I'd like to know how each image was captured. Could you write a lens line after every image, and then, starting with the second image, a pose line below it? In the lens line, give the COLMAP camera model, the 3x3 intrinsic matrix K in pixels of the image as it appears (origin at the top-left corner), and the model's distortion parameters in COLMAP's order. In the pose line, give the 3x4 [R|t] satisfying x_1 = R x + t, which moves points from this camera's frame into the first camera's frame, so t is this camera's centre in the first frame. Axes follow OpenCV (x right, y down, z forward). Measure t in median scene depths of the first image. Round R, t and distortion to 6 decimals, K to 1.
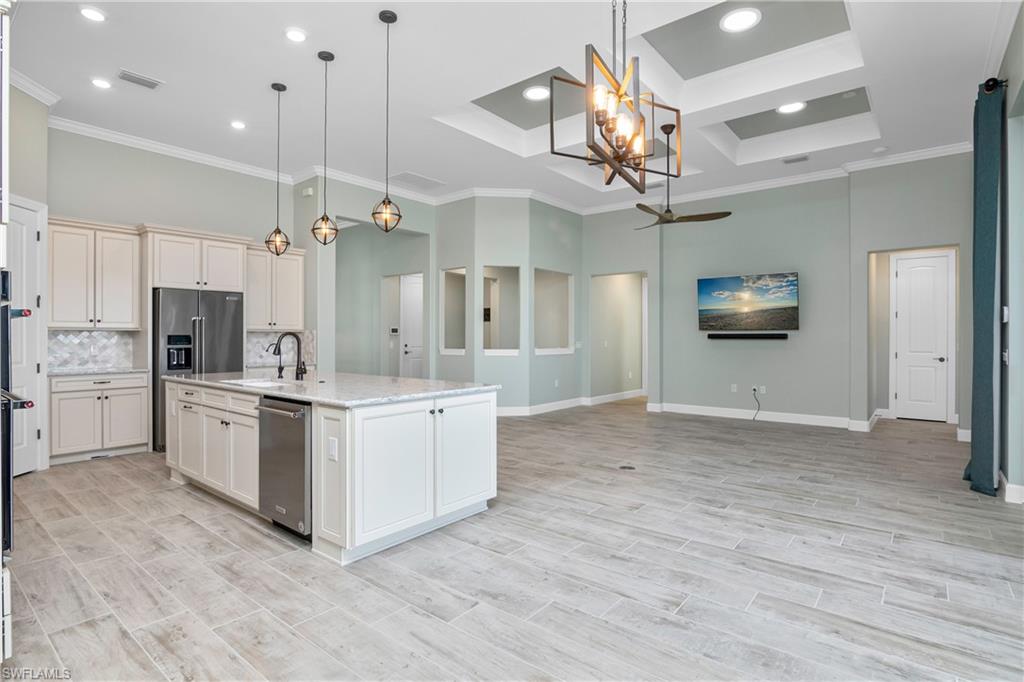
lens RADIAL K [[514.8, 0, 516.5], [0, 514.8, 335.7], [0, 0, 1]] dist [-0.027753, 0.009467]
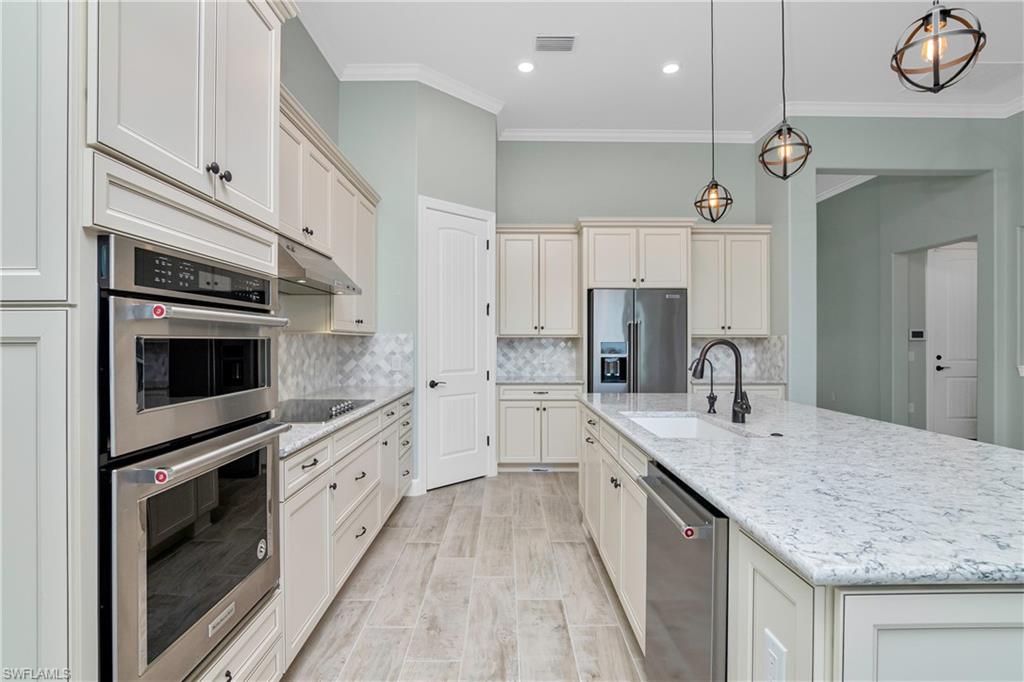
lens RADIAL K [[514.8, 0, 501.6], [0, 514.8, 341.1], [0, 0, 1]] dist [-0.027753, 0.009467]
pose [[0.619381, -0.000253, -0.785091, -0.097851], [0.001244, 0.999999, 0.000659, -0.004187], [0.785090, -0.001385, 0.619381, 0.310650]]
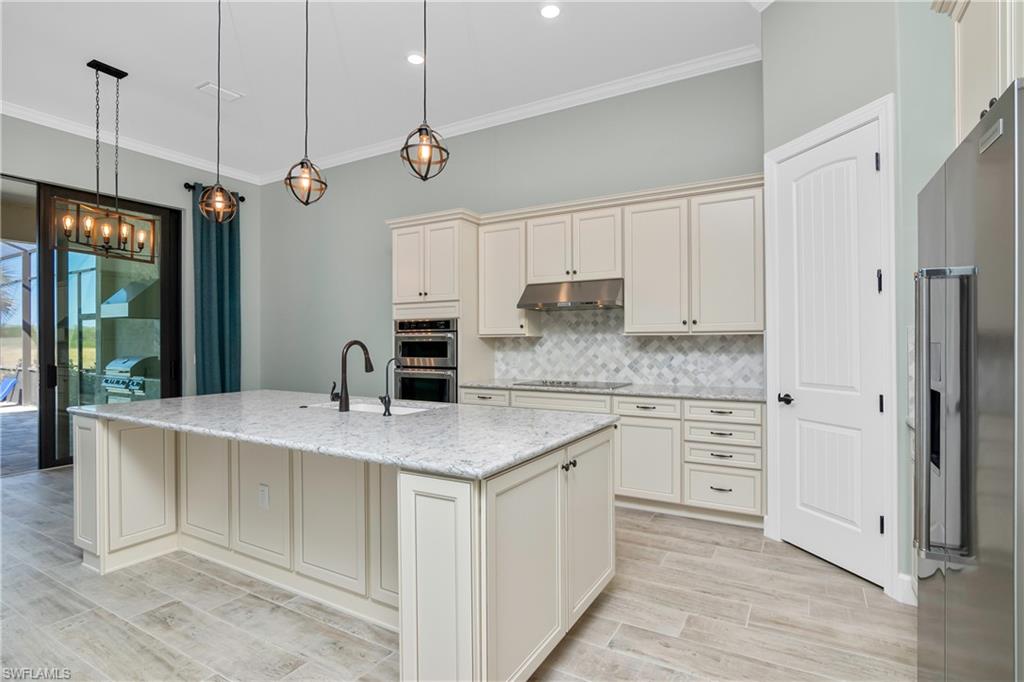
lens RADIAL K [[514.8, 0, 496.3], [0, 514.8, 338.6], [0, 0, 1]] dist [-0.027753, 0.009467]
pose [[-0.990206, 0.003286, -0.139577, -0.372600], [0.004581, 0.999949, -0.008959, -0.002182], [0.139540, -0.009511, -0.990171, 1.213152]]
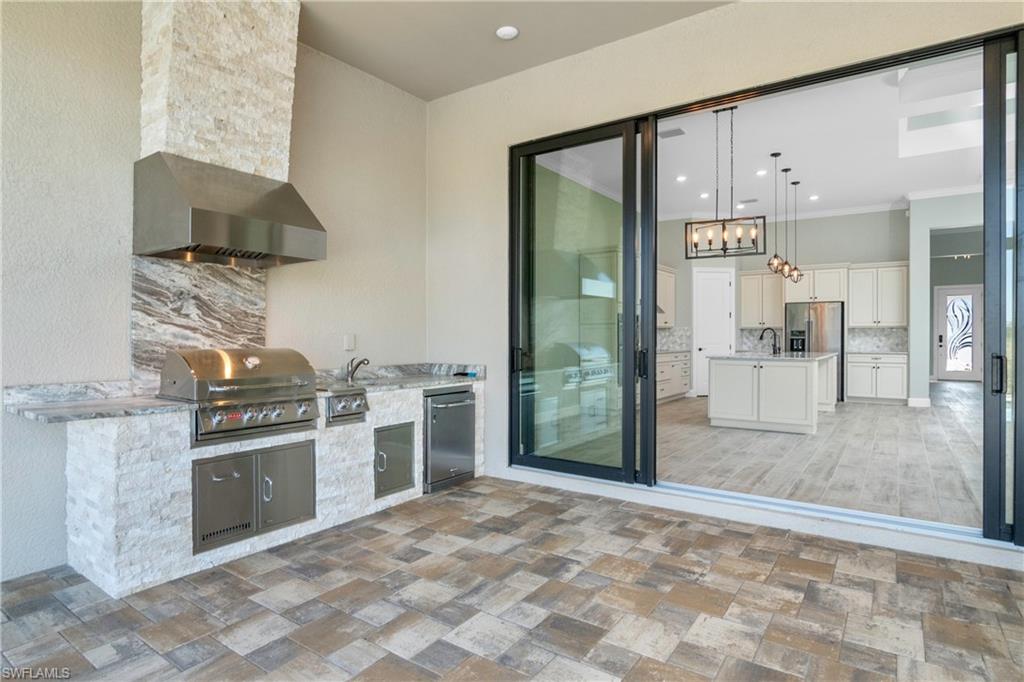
lens RADIAL K [[551.5, 0, 508.2], [0, 551.5, 330.6], [0, 0, 1]] dist [-0.017299, 0.000637]
pose [[0.057218, -0.010600, -0.998305, 1.072568], [0.001688, 0.999943, -0.010521, 0.014957], [0.998360, -0.001083, 0.057233, -0.056005]]
